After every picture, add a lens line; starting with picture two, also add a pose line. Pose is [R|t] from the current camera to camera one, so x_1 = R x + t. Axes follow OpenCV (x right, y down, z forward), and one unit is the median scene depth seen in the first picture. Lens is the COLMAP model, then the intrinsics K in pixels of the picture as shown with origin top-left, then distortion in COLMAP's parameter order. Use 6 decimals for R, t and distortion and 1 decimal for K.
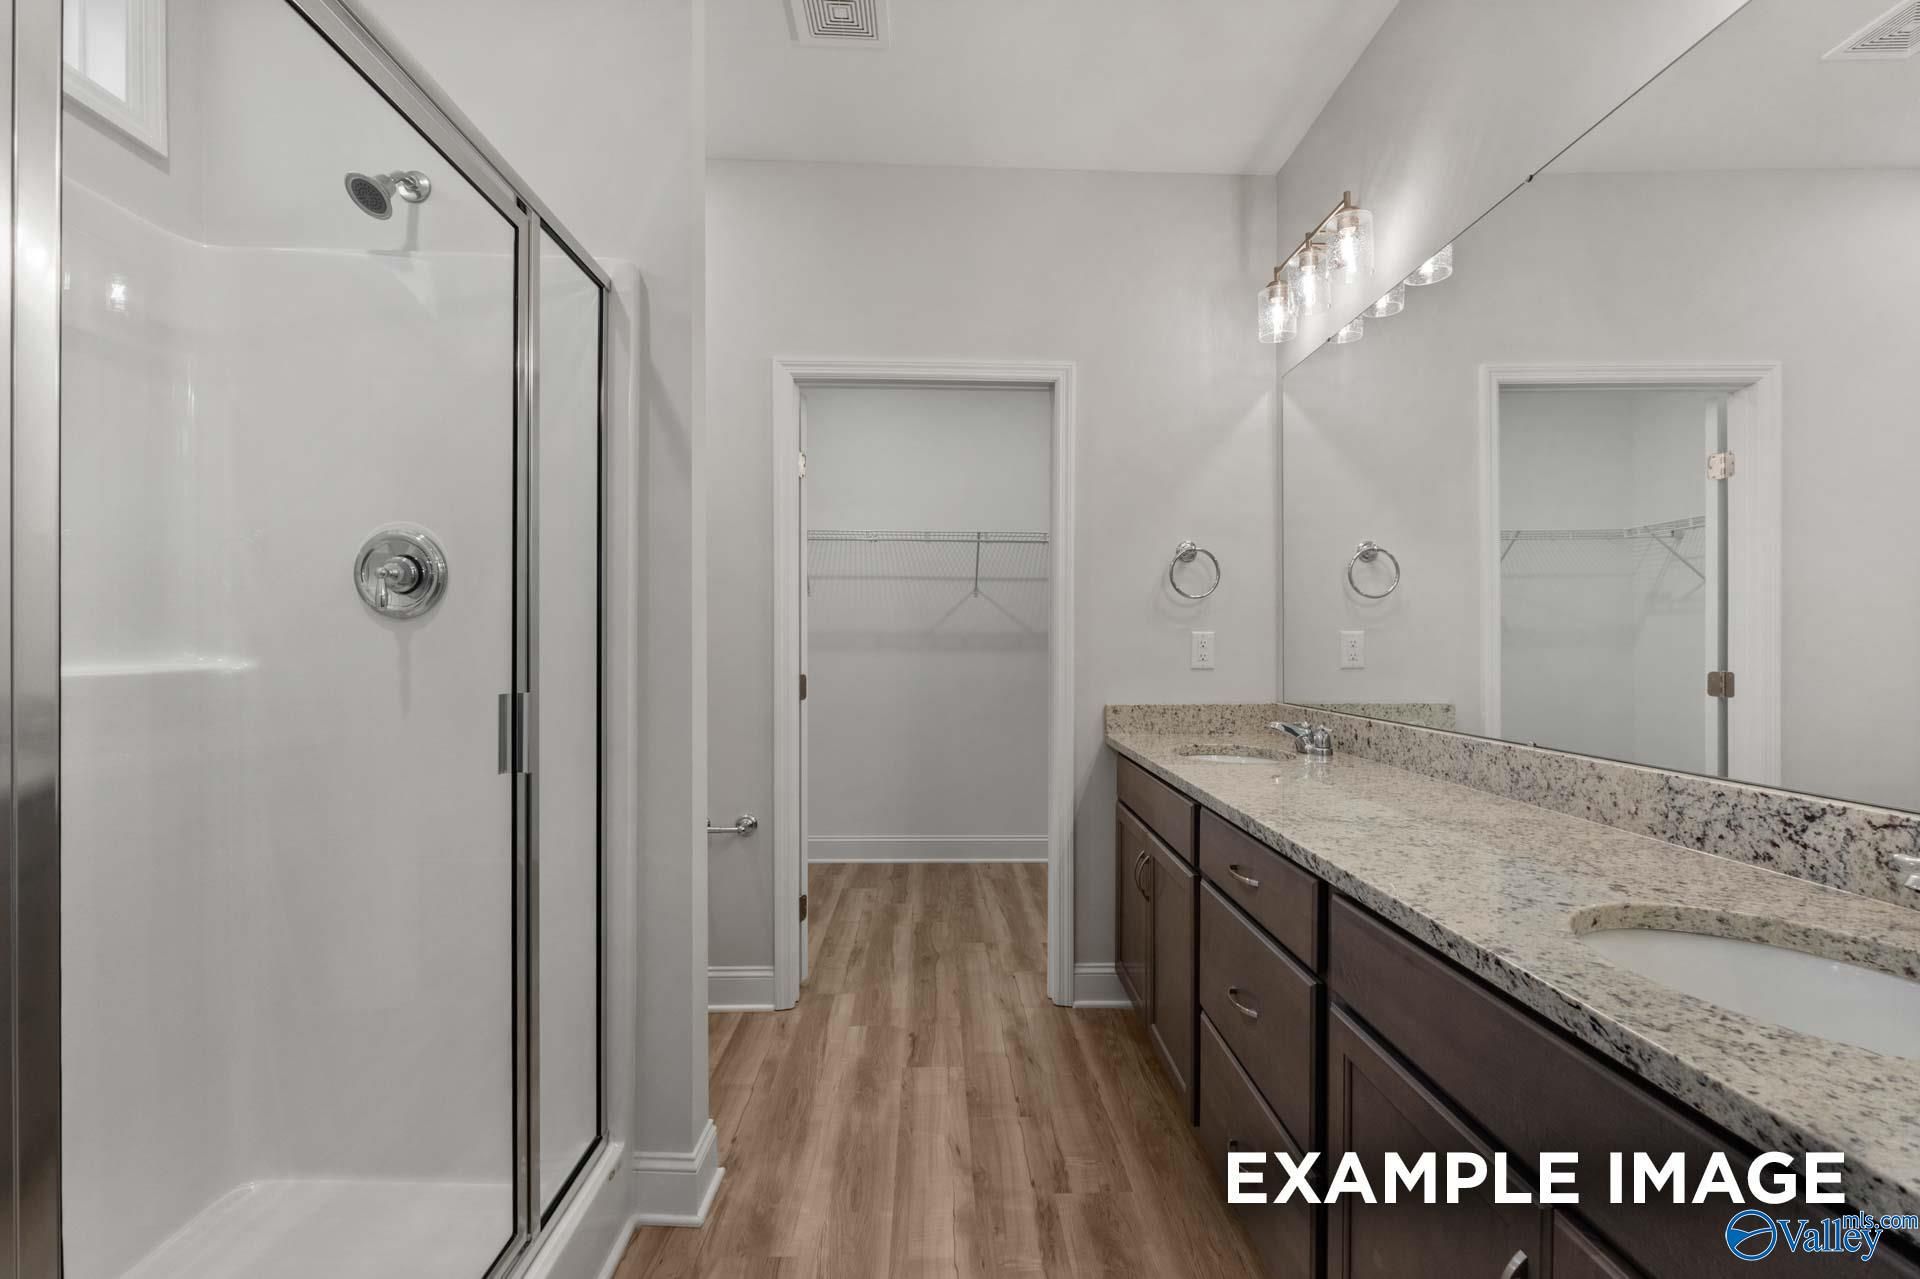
lens RADIAL K [[811.8, 0, 955.0], [0, 811.8, 643.7], [0, 0, 1]] dist [-0.011016, 0.000029]
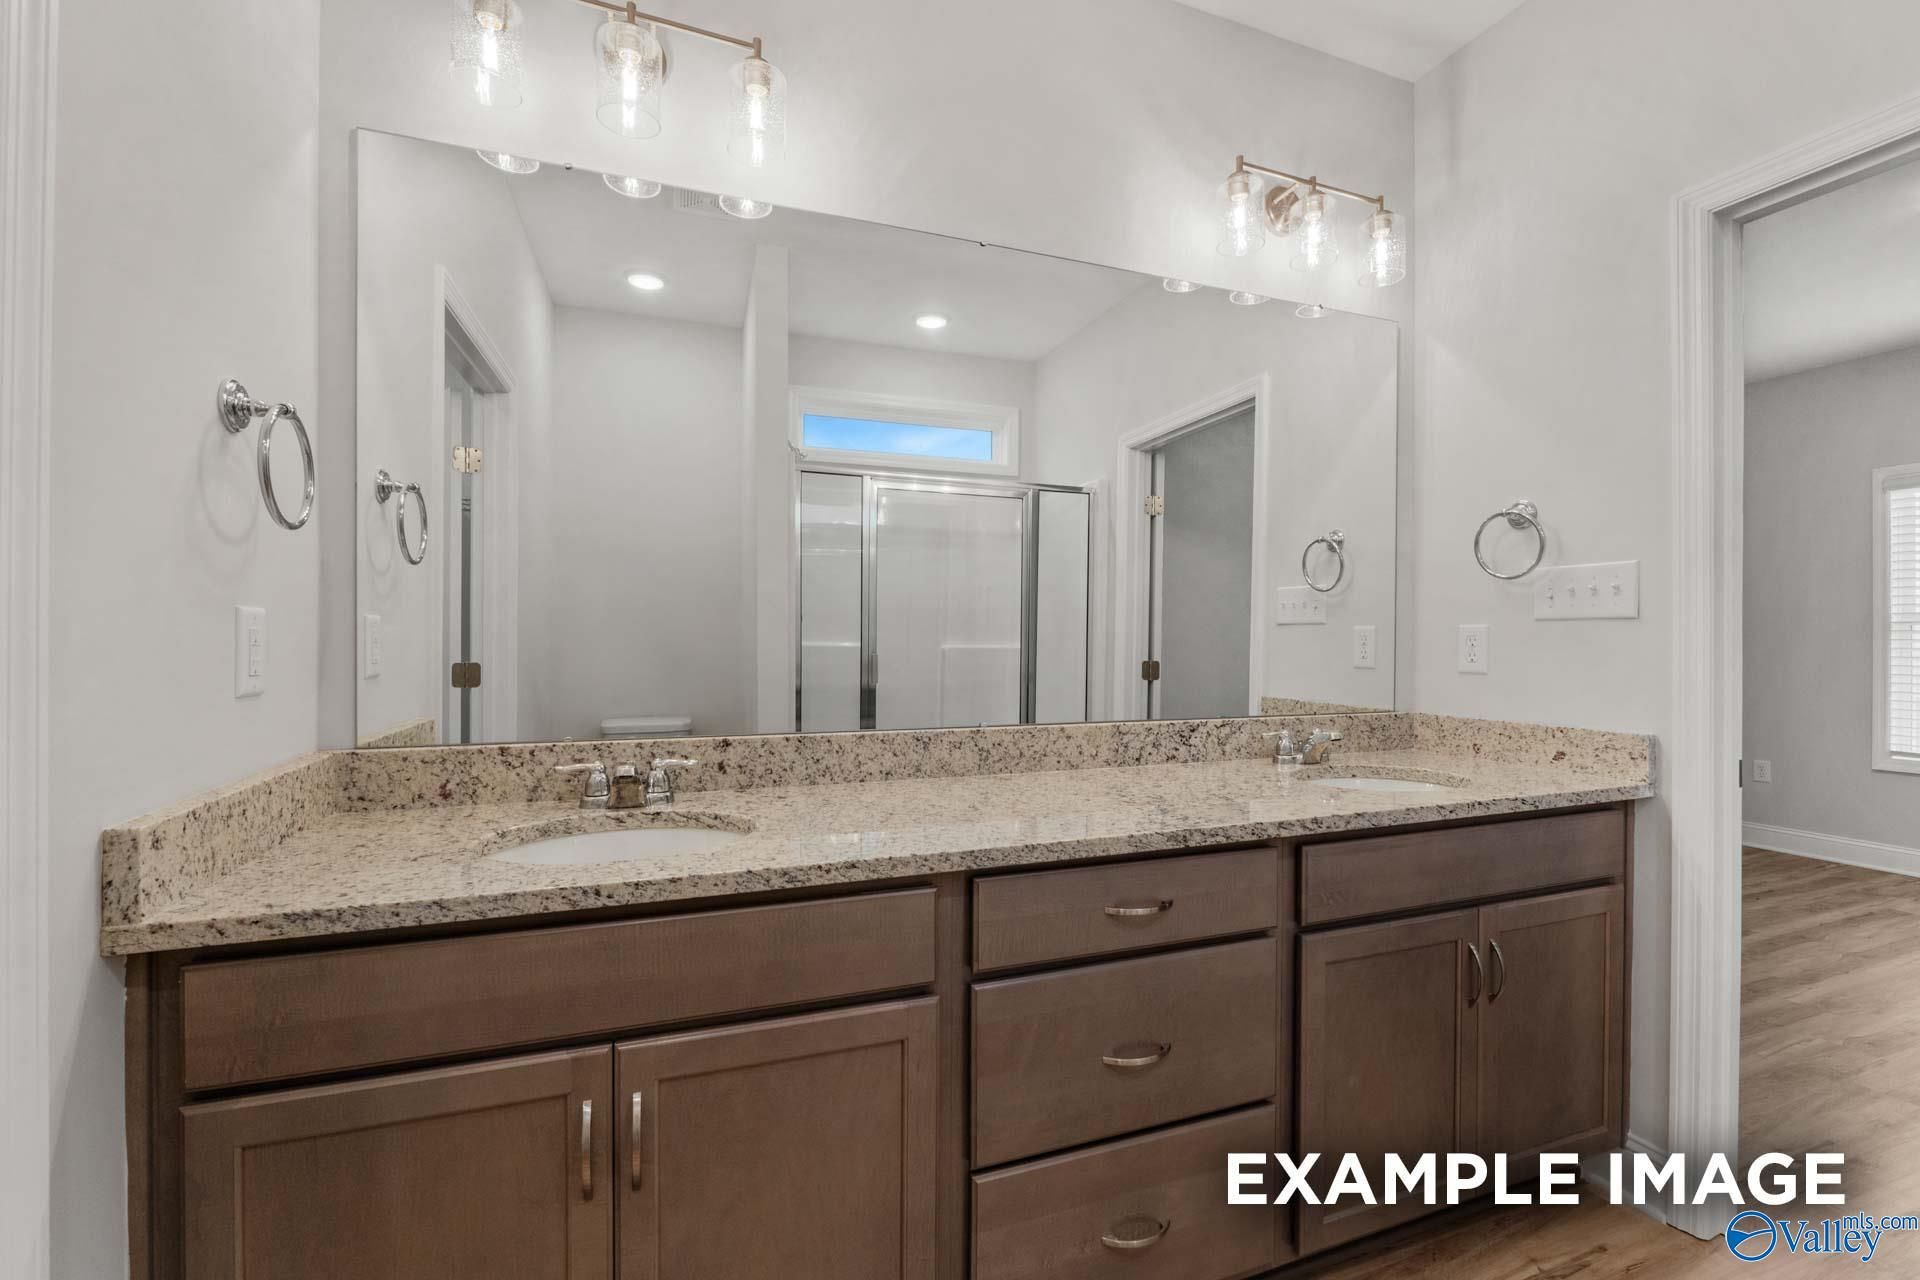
lens RADIAL K [[811.8, 0, 951.8], [0, 811.8, 642.0], [0, 0, 1]] dist [-0.011016, 0.000029]
pose [[-0.335695, -0.008762, 0.941930, -0.487353], [-0.007050, 0.999952, 0.006790, -0.004024], [-0.941945, -0.004361, -0.335740, 1.857353]]
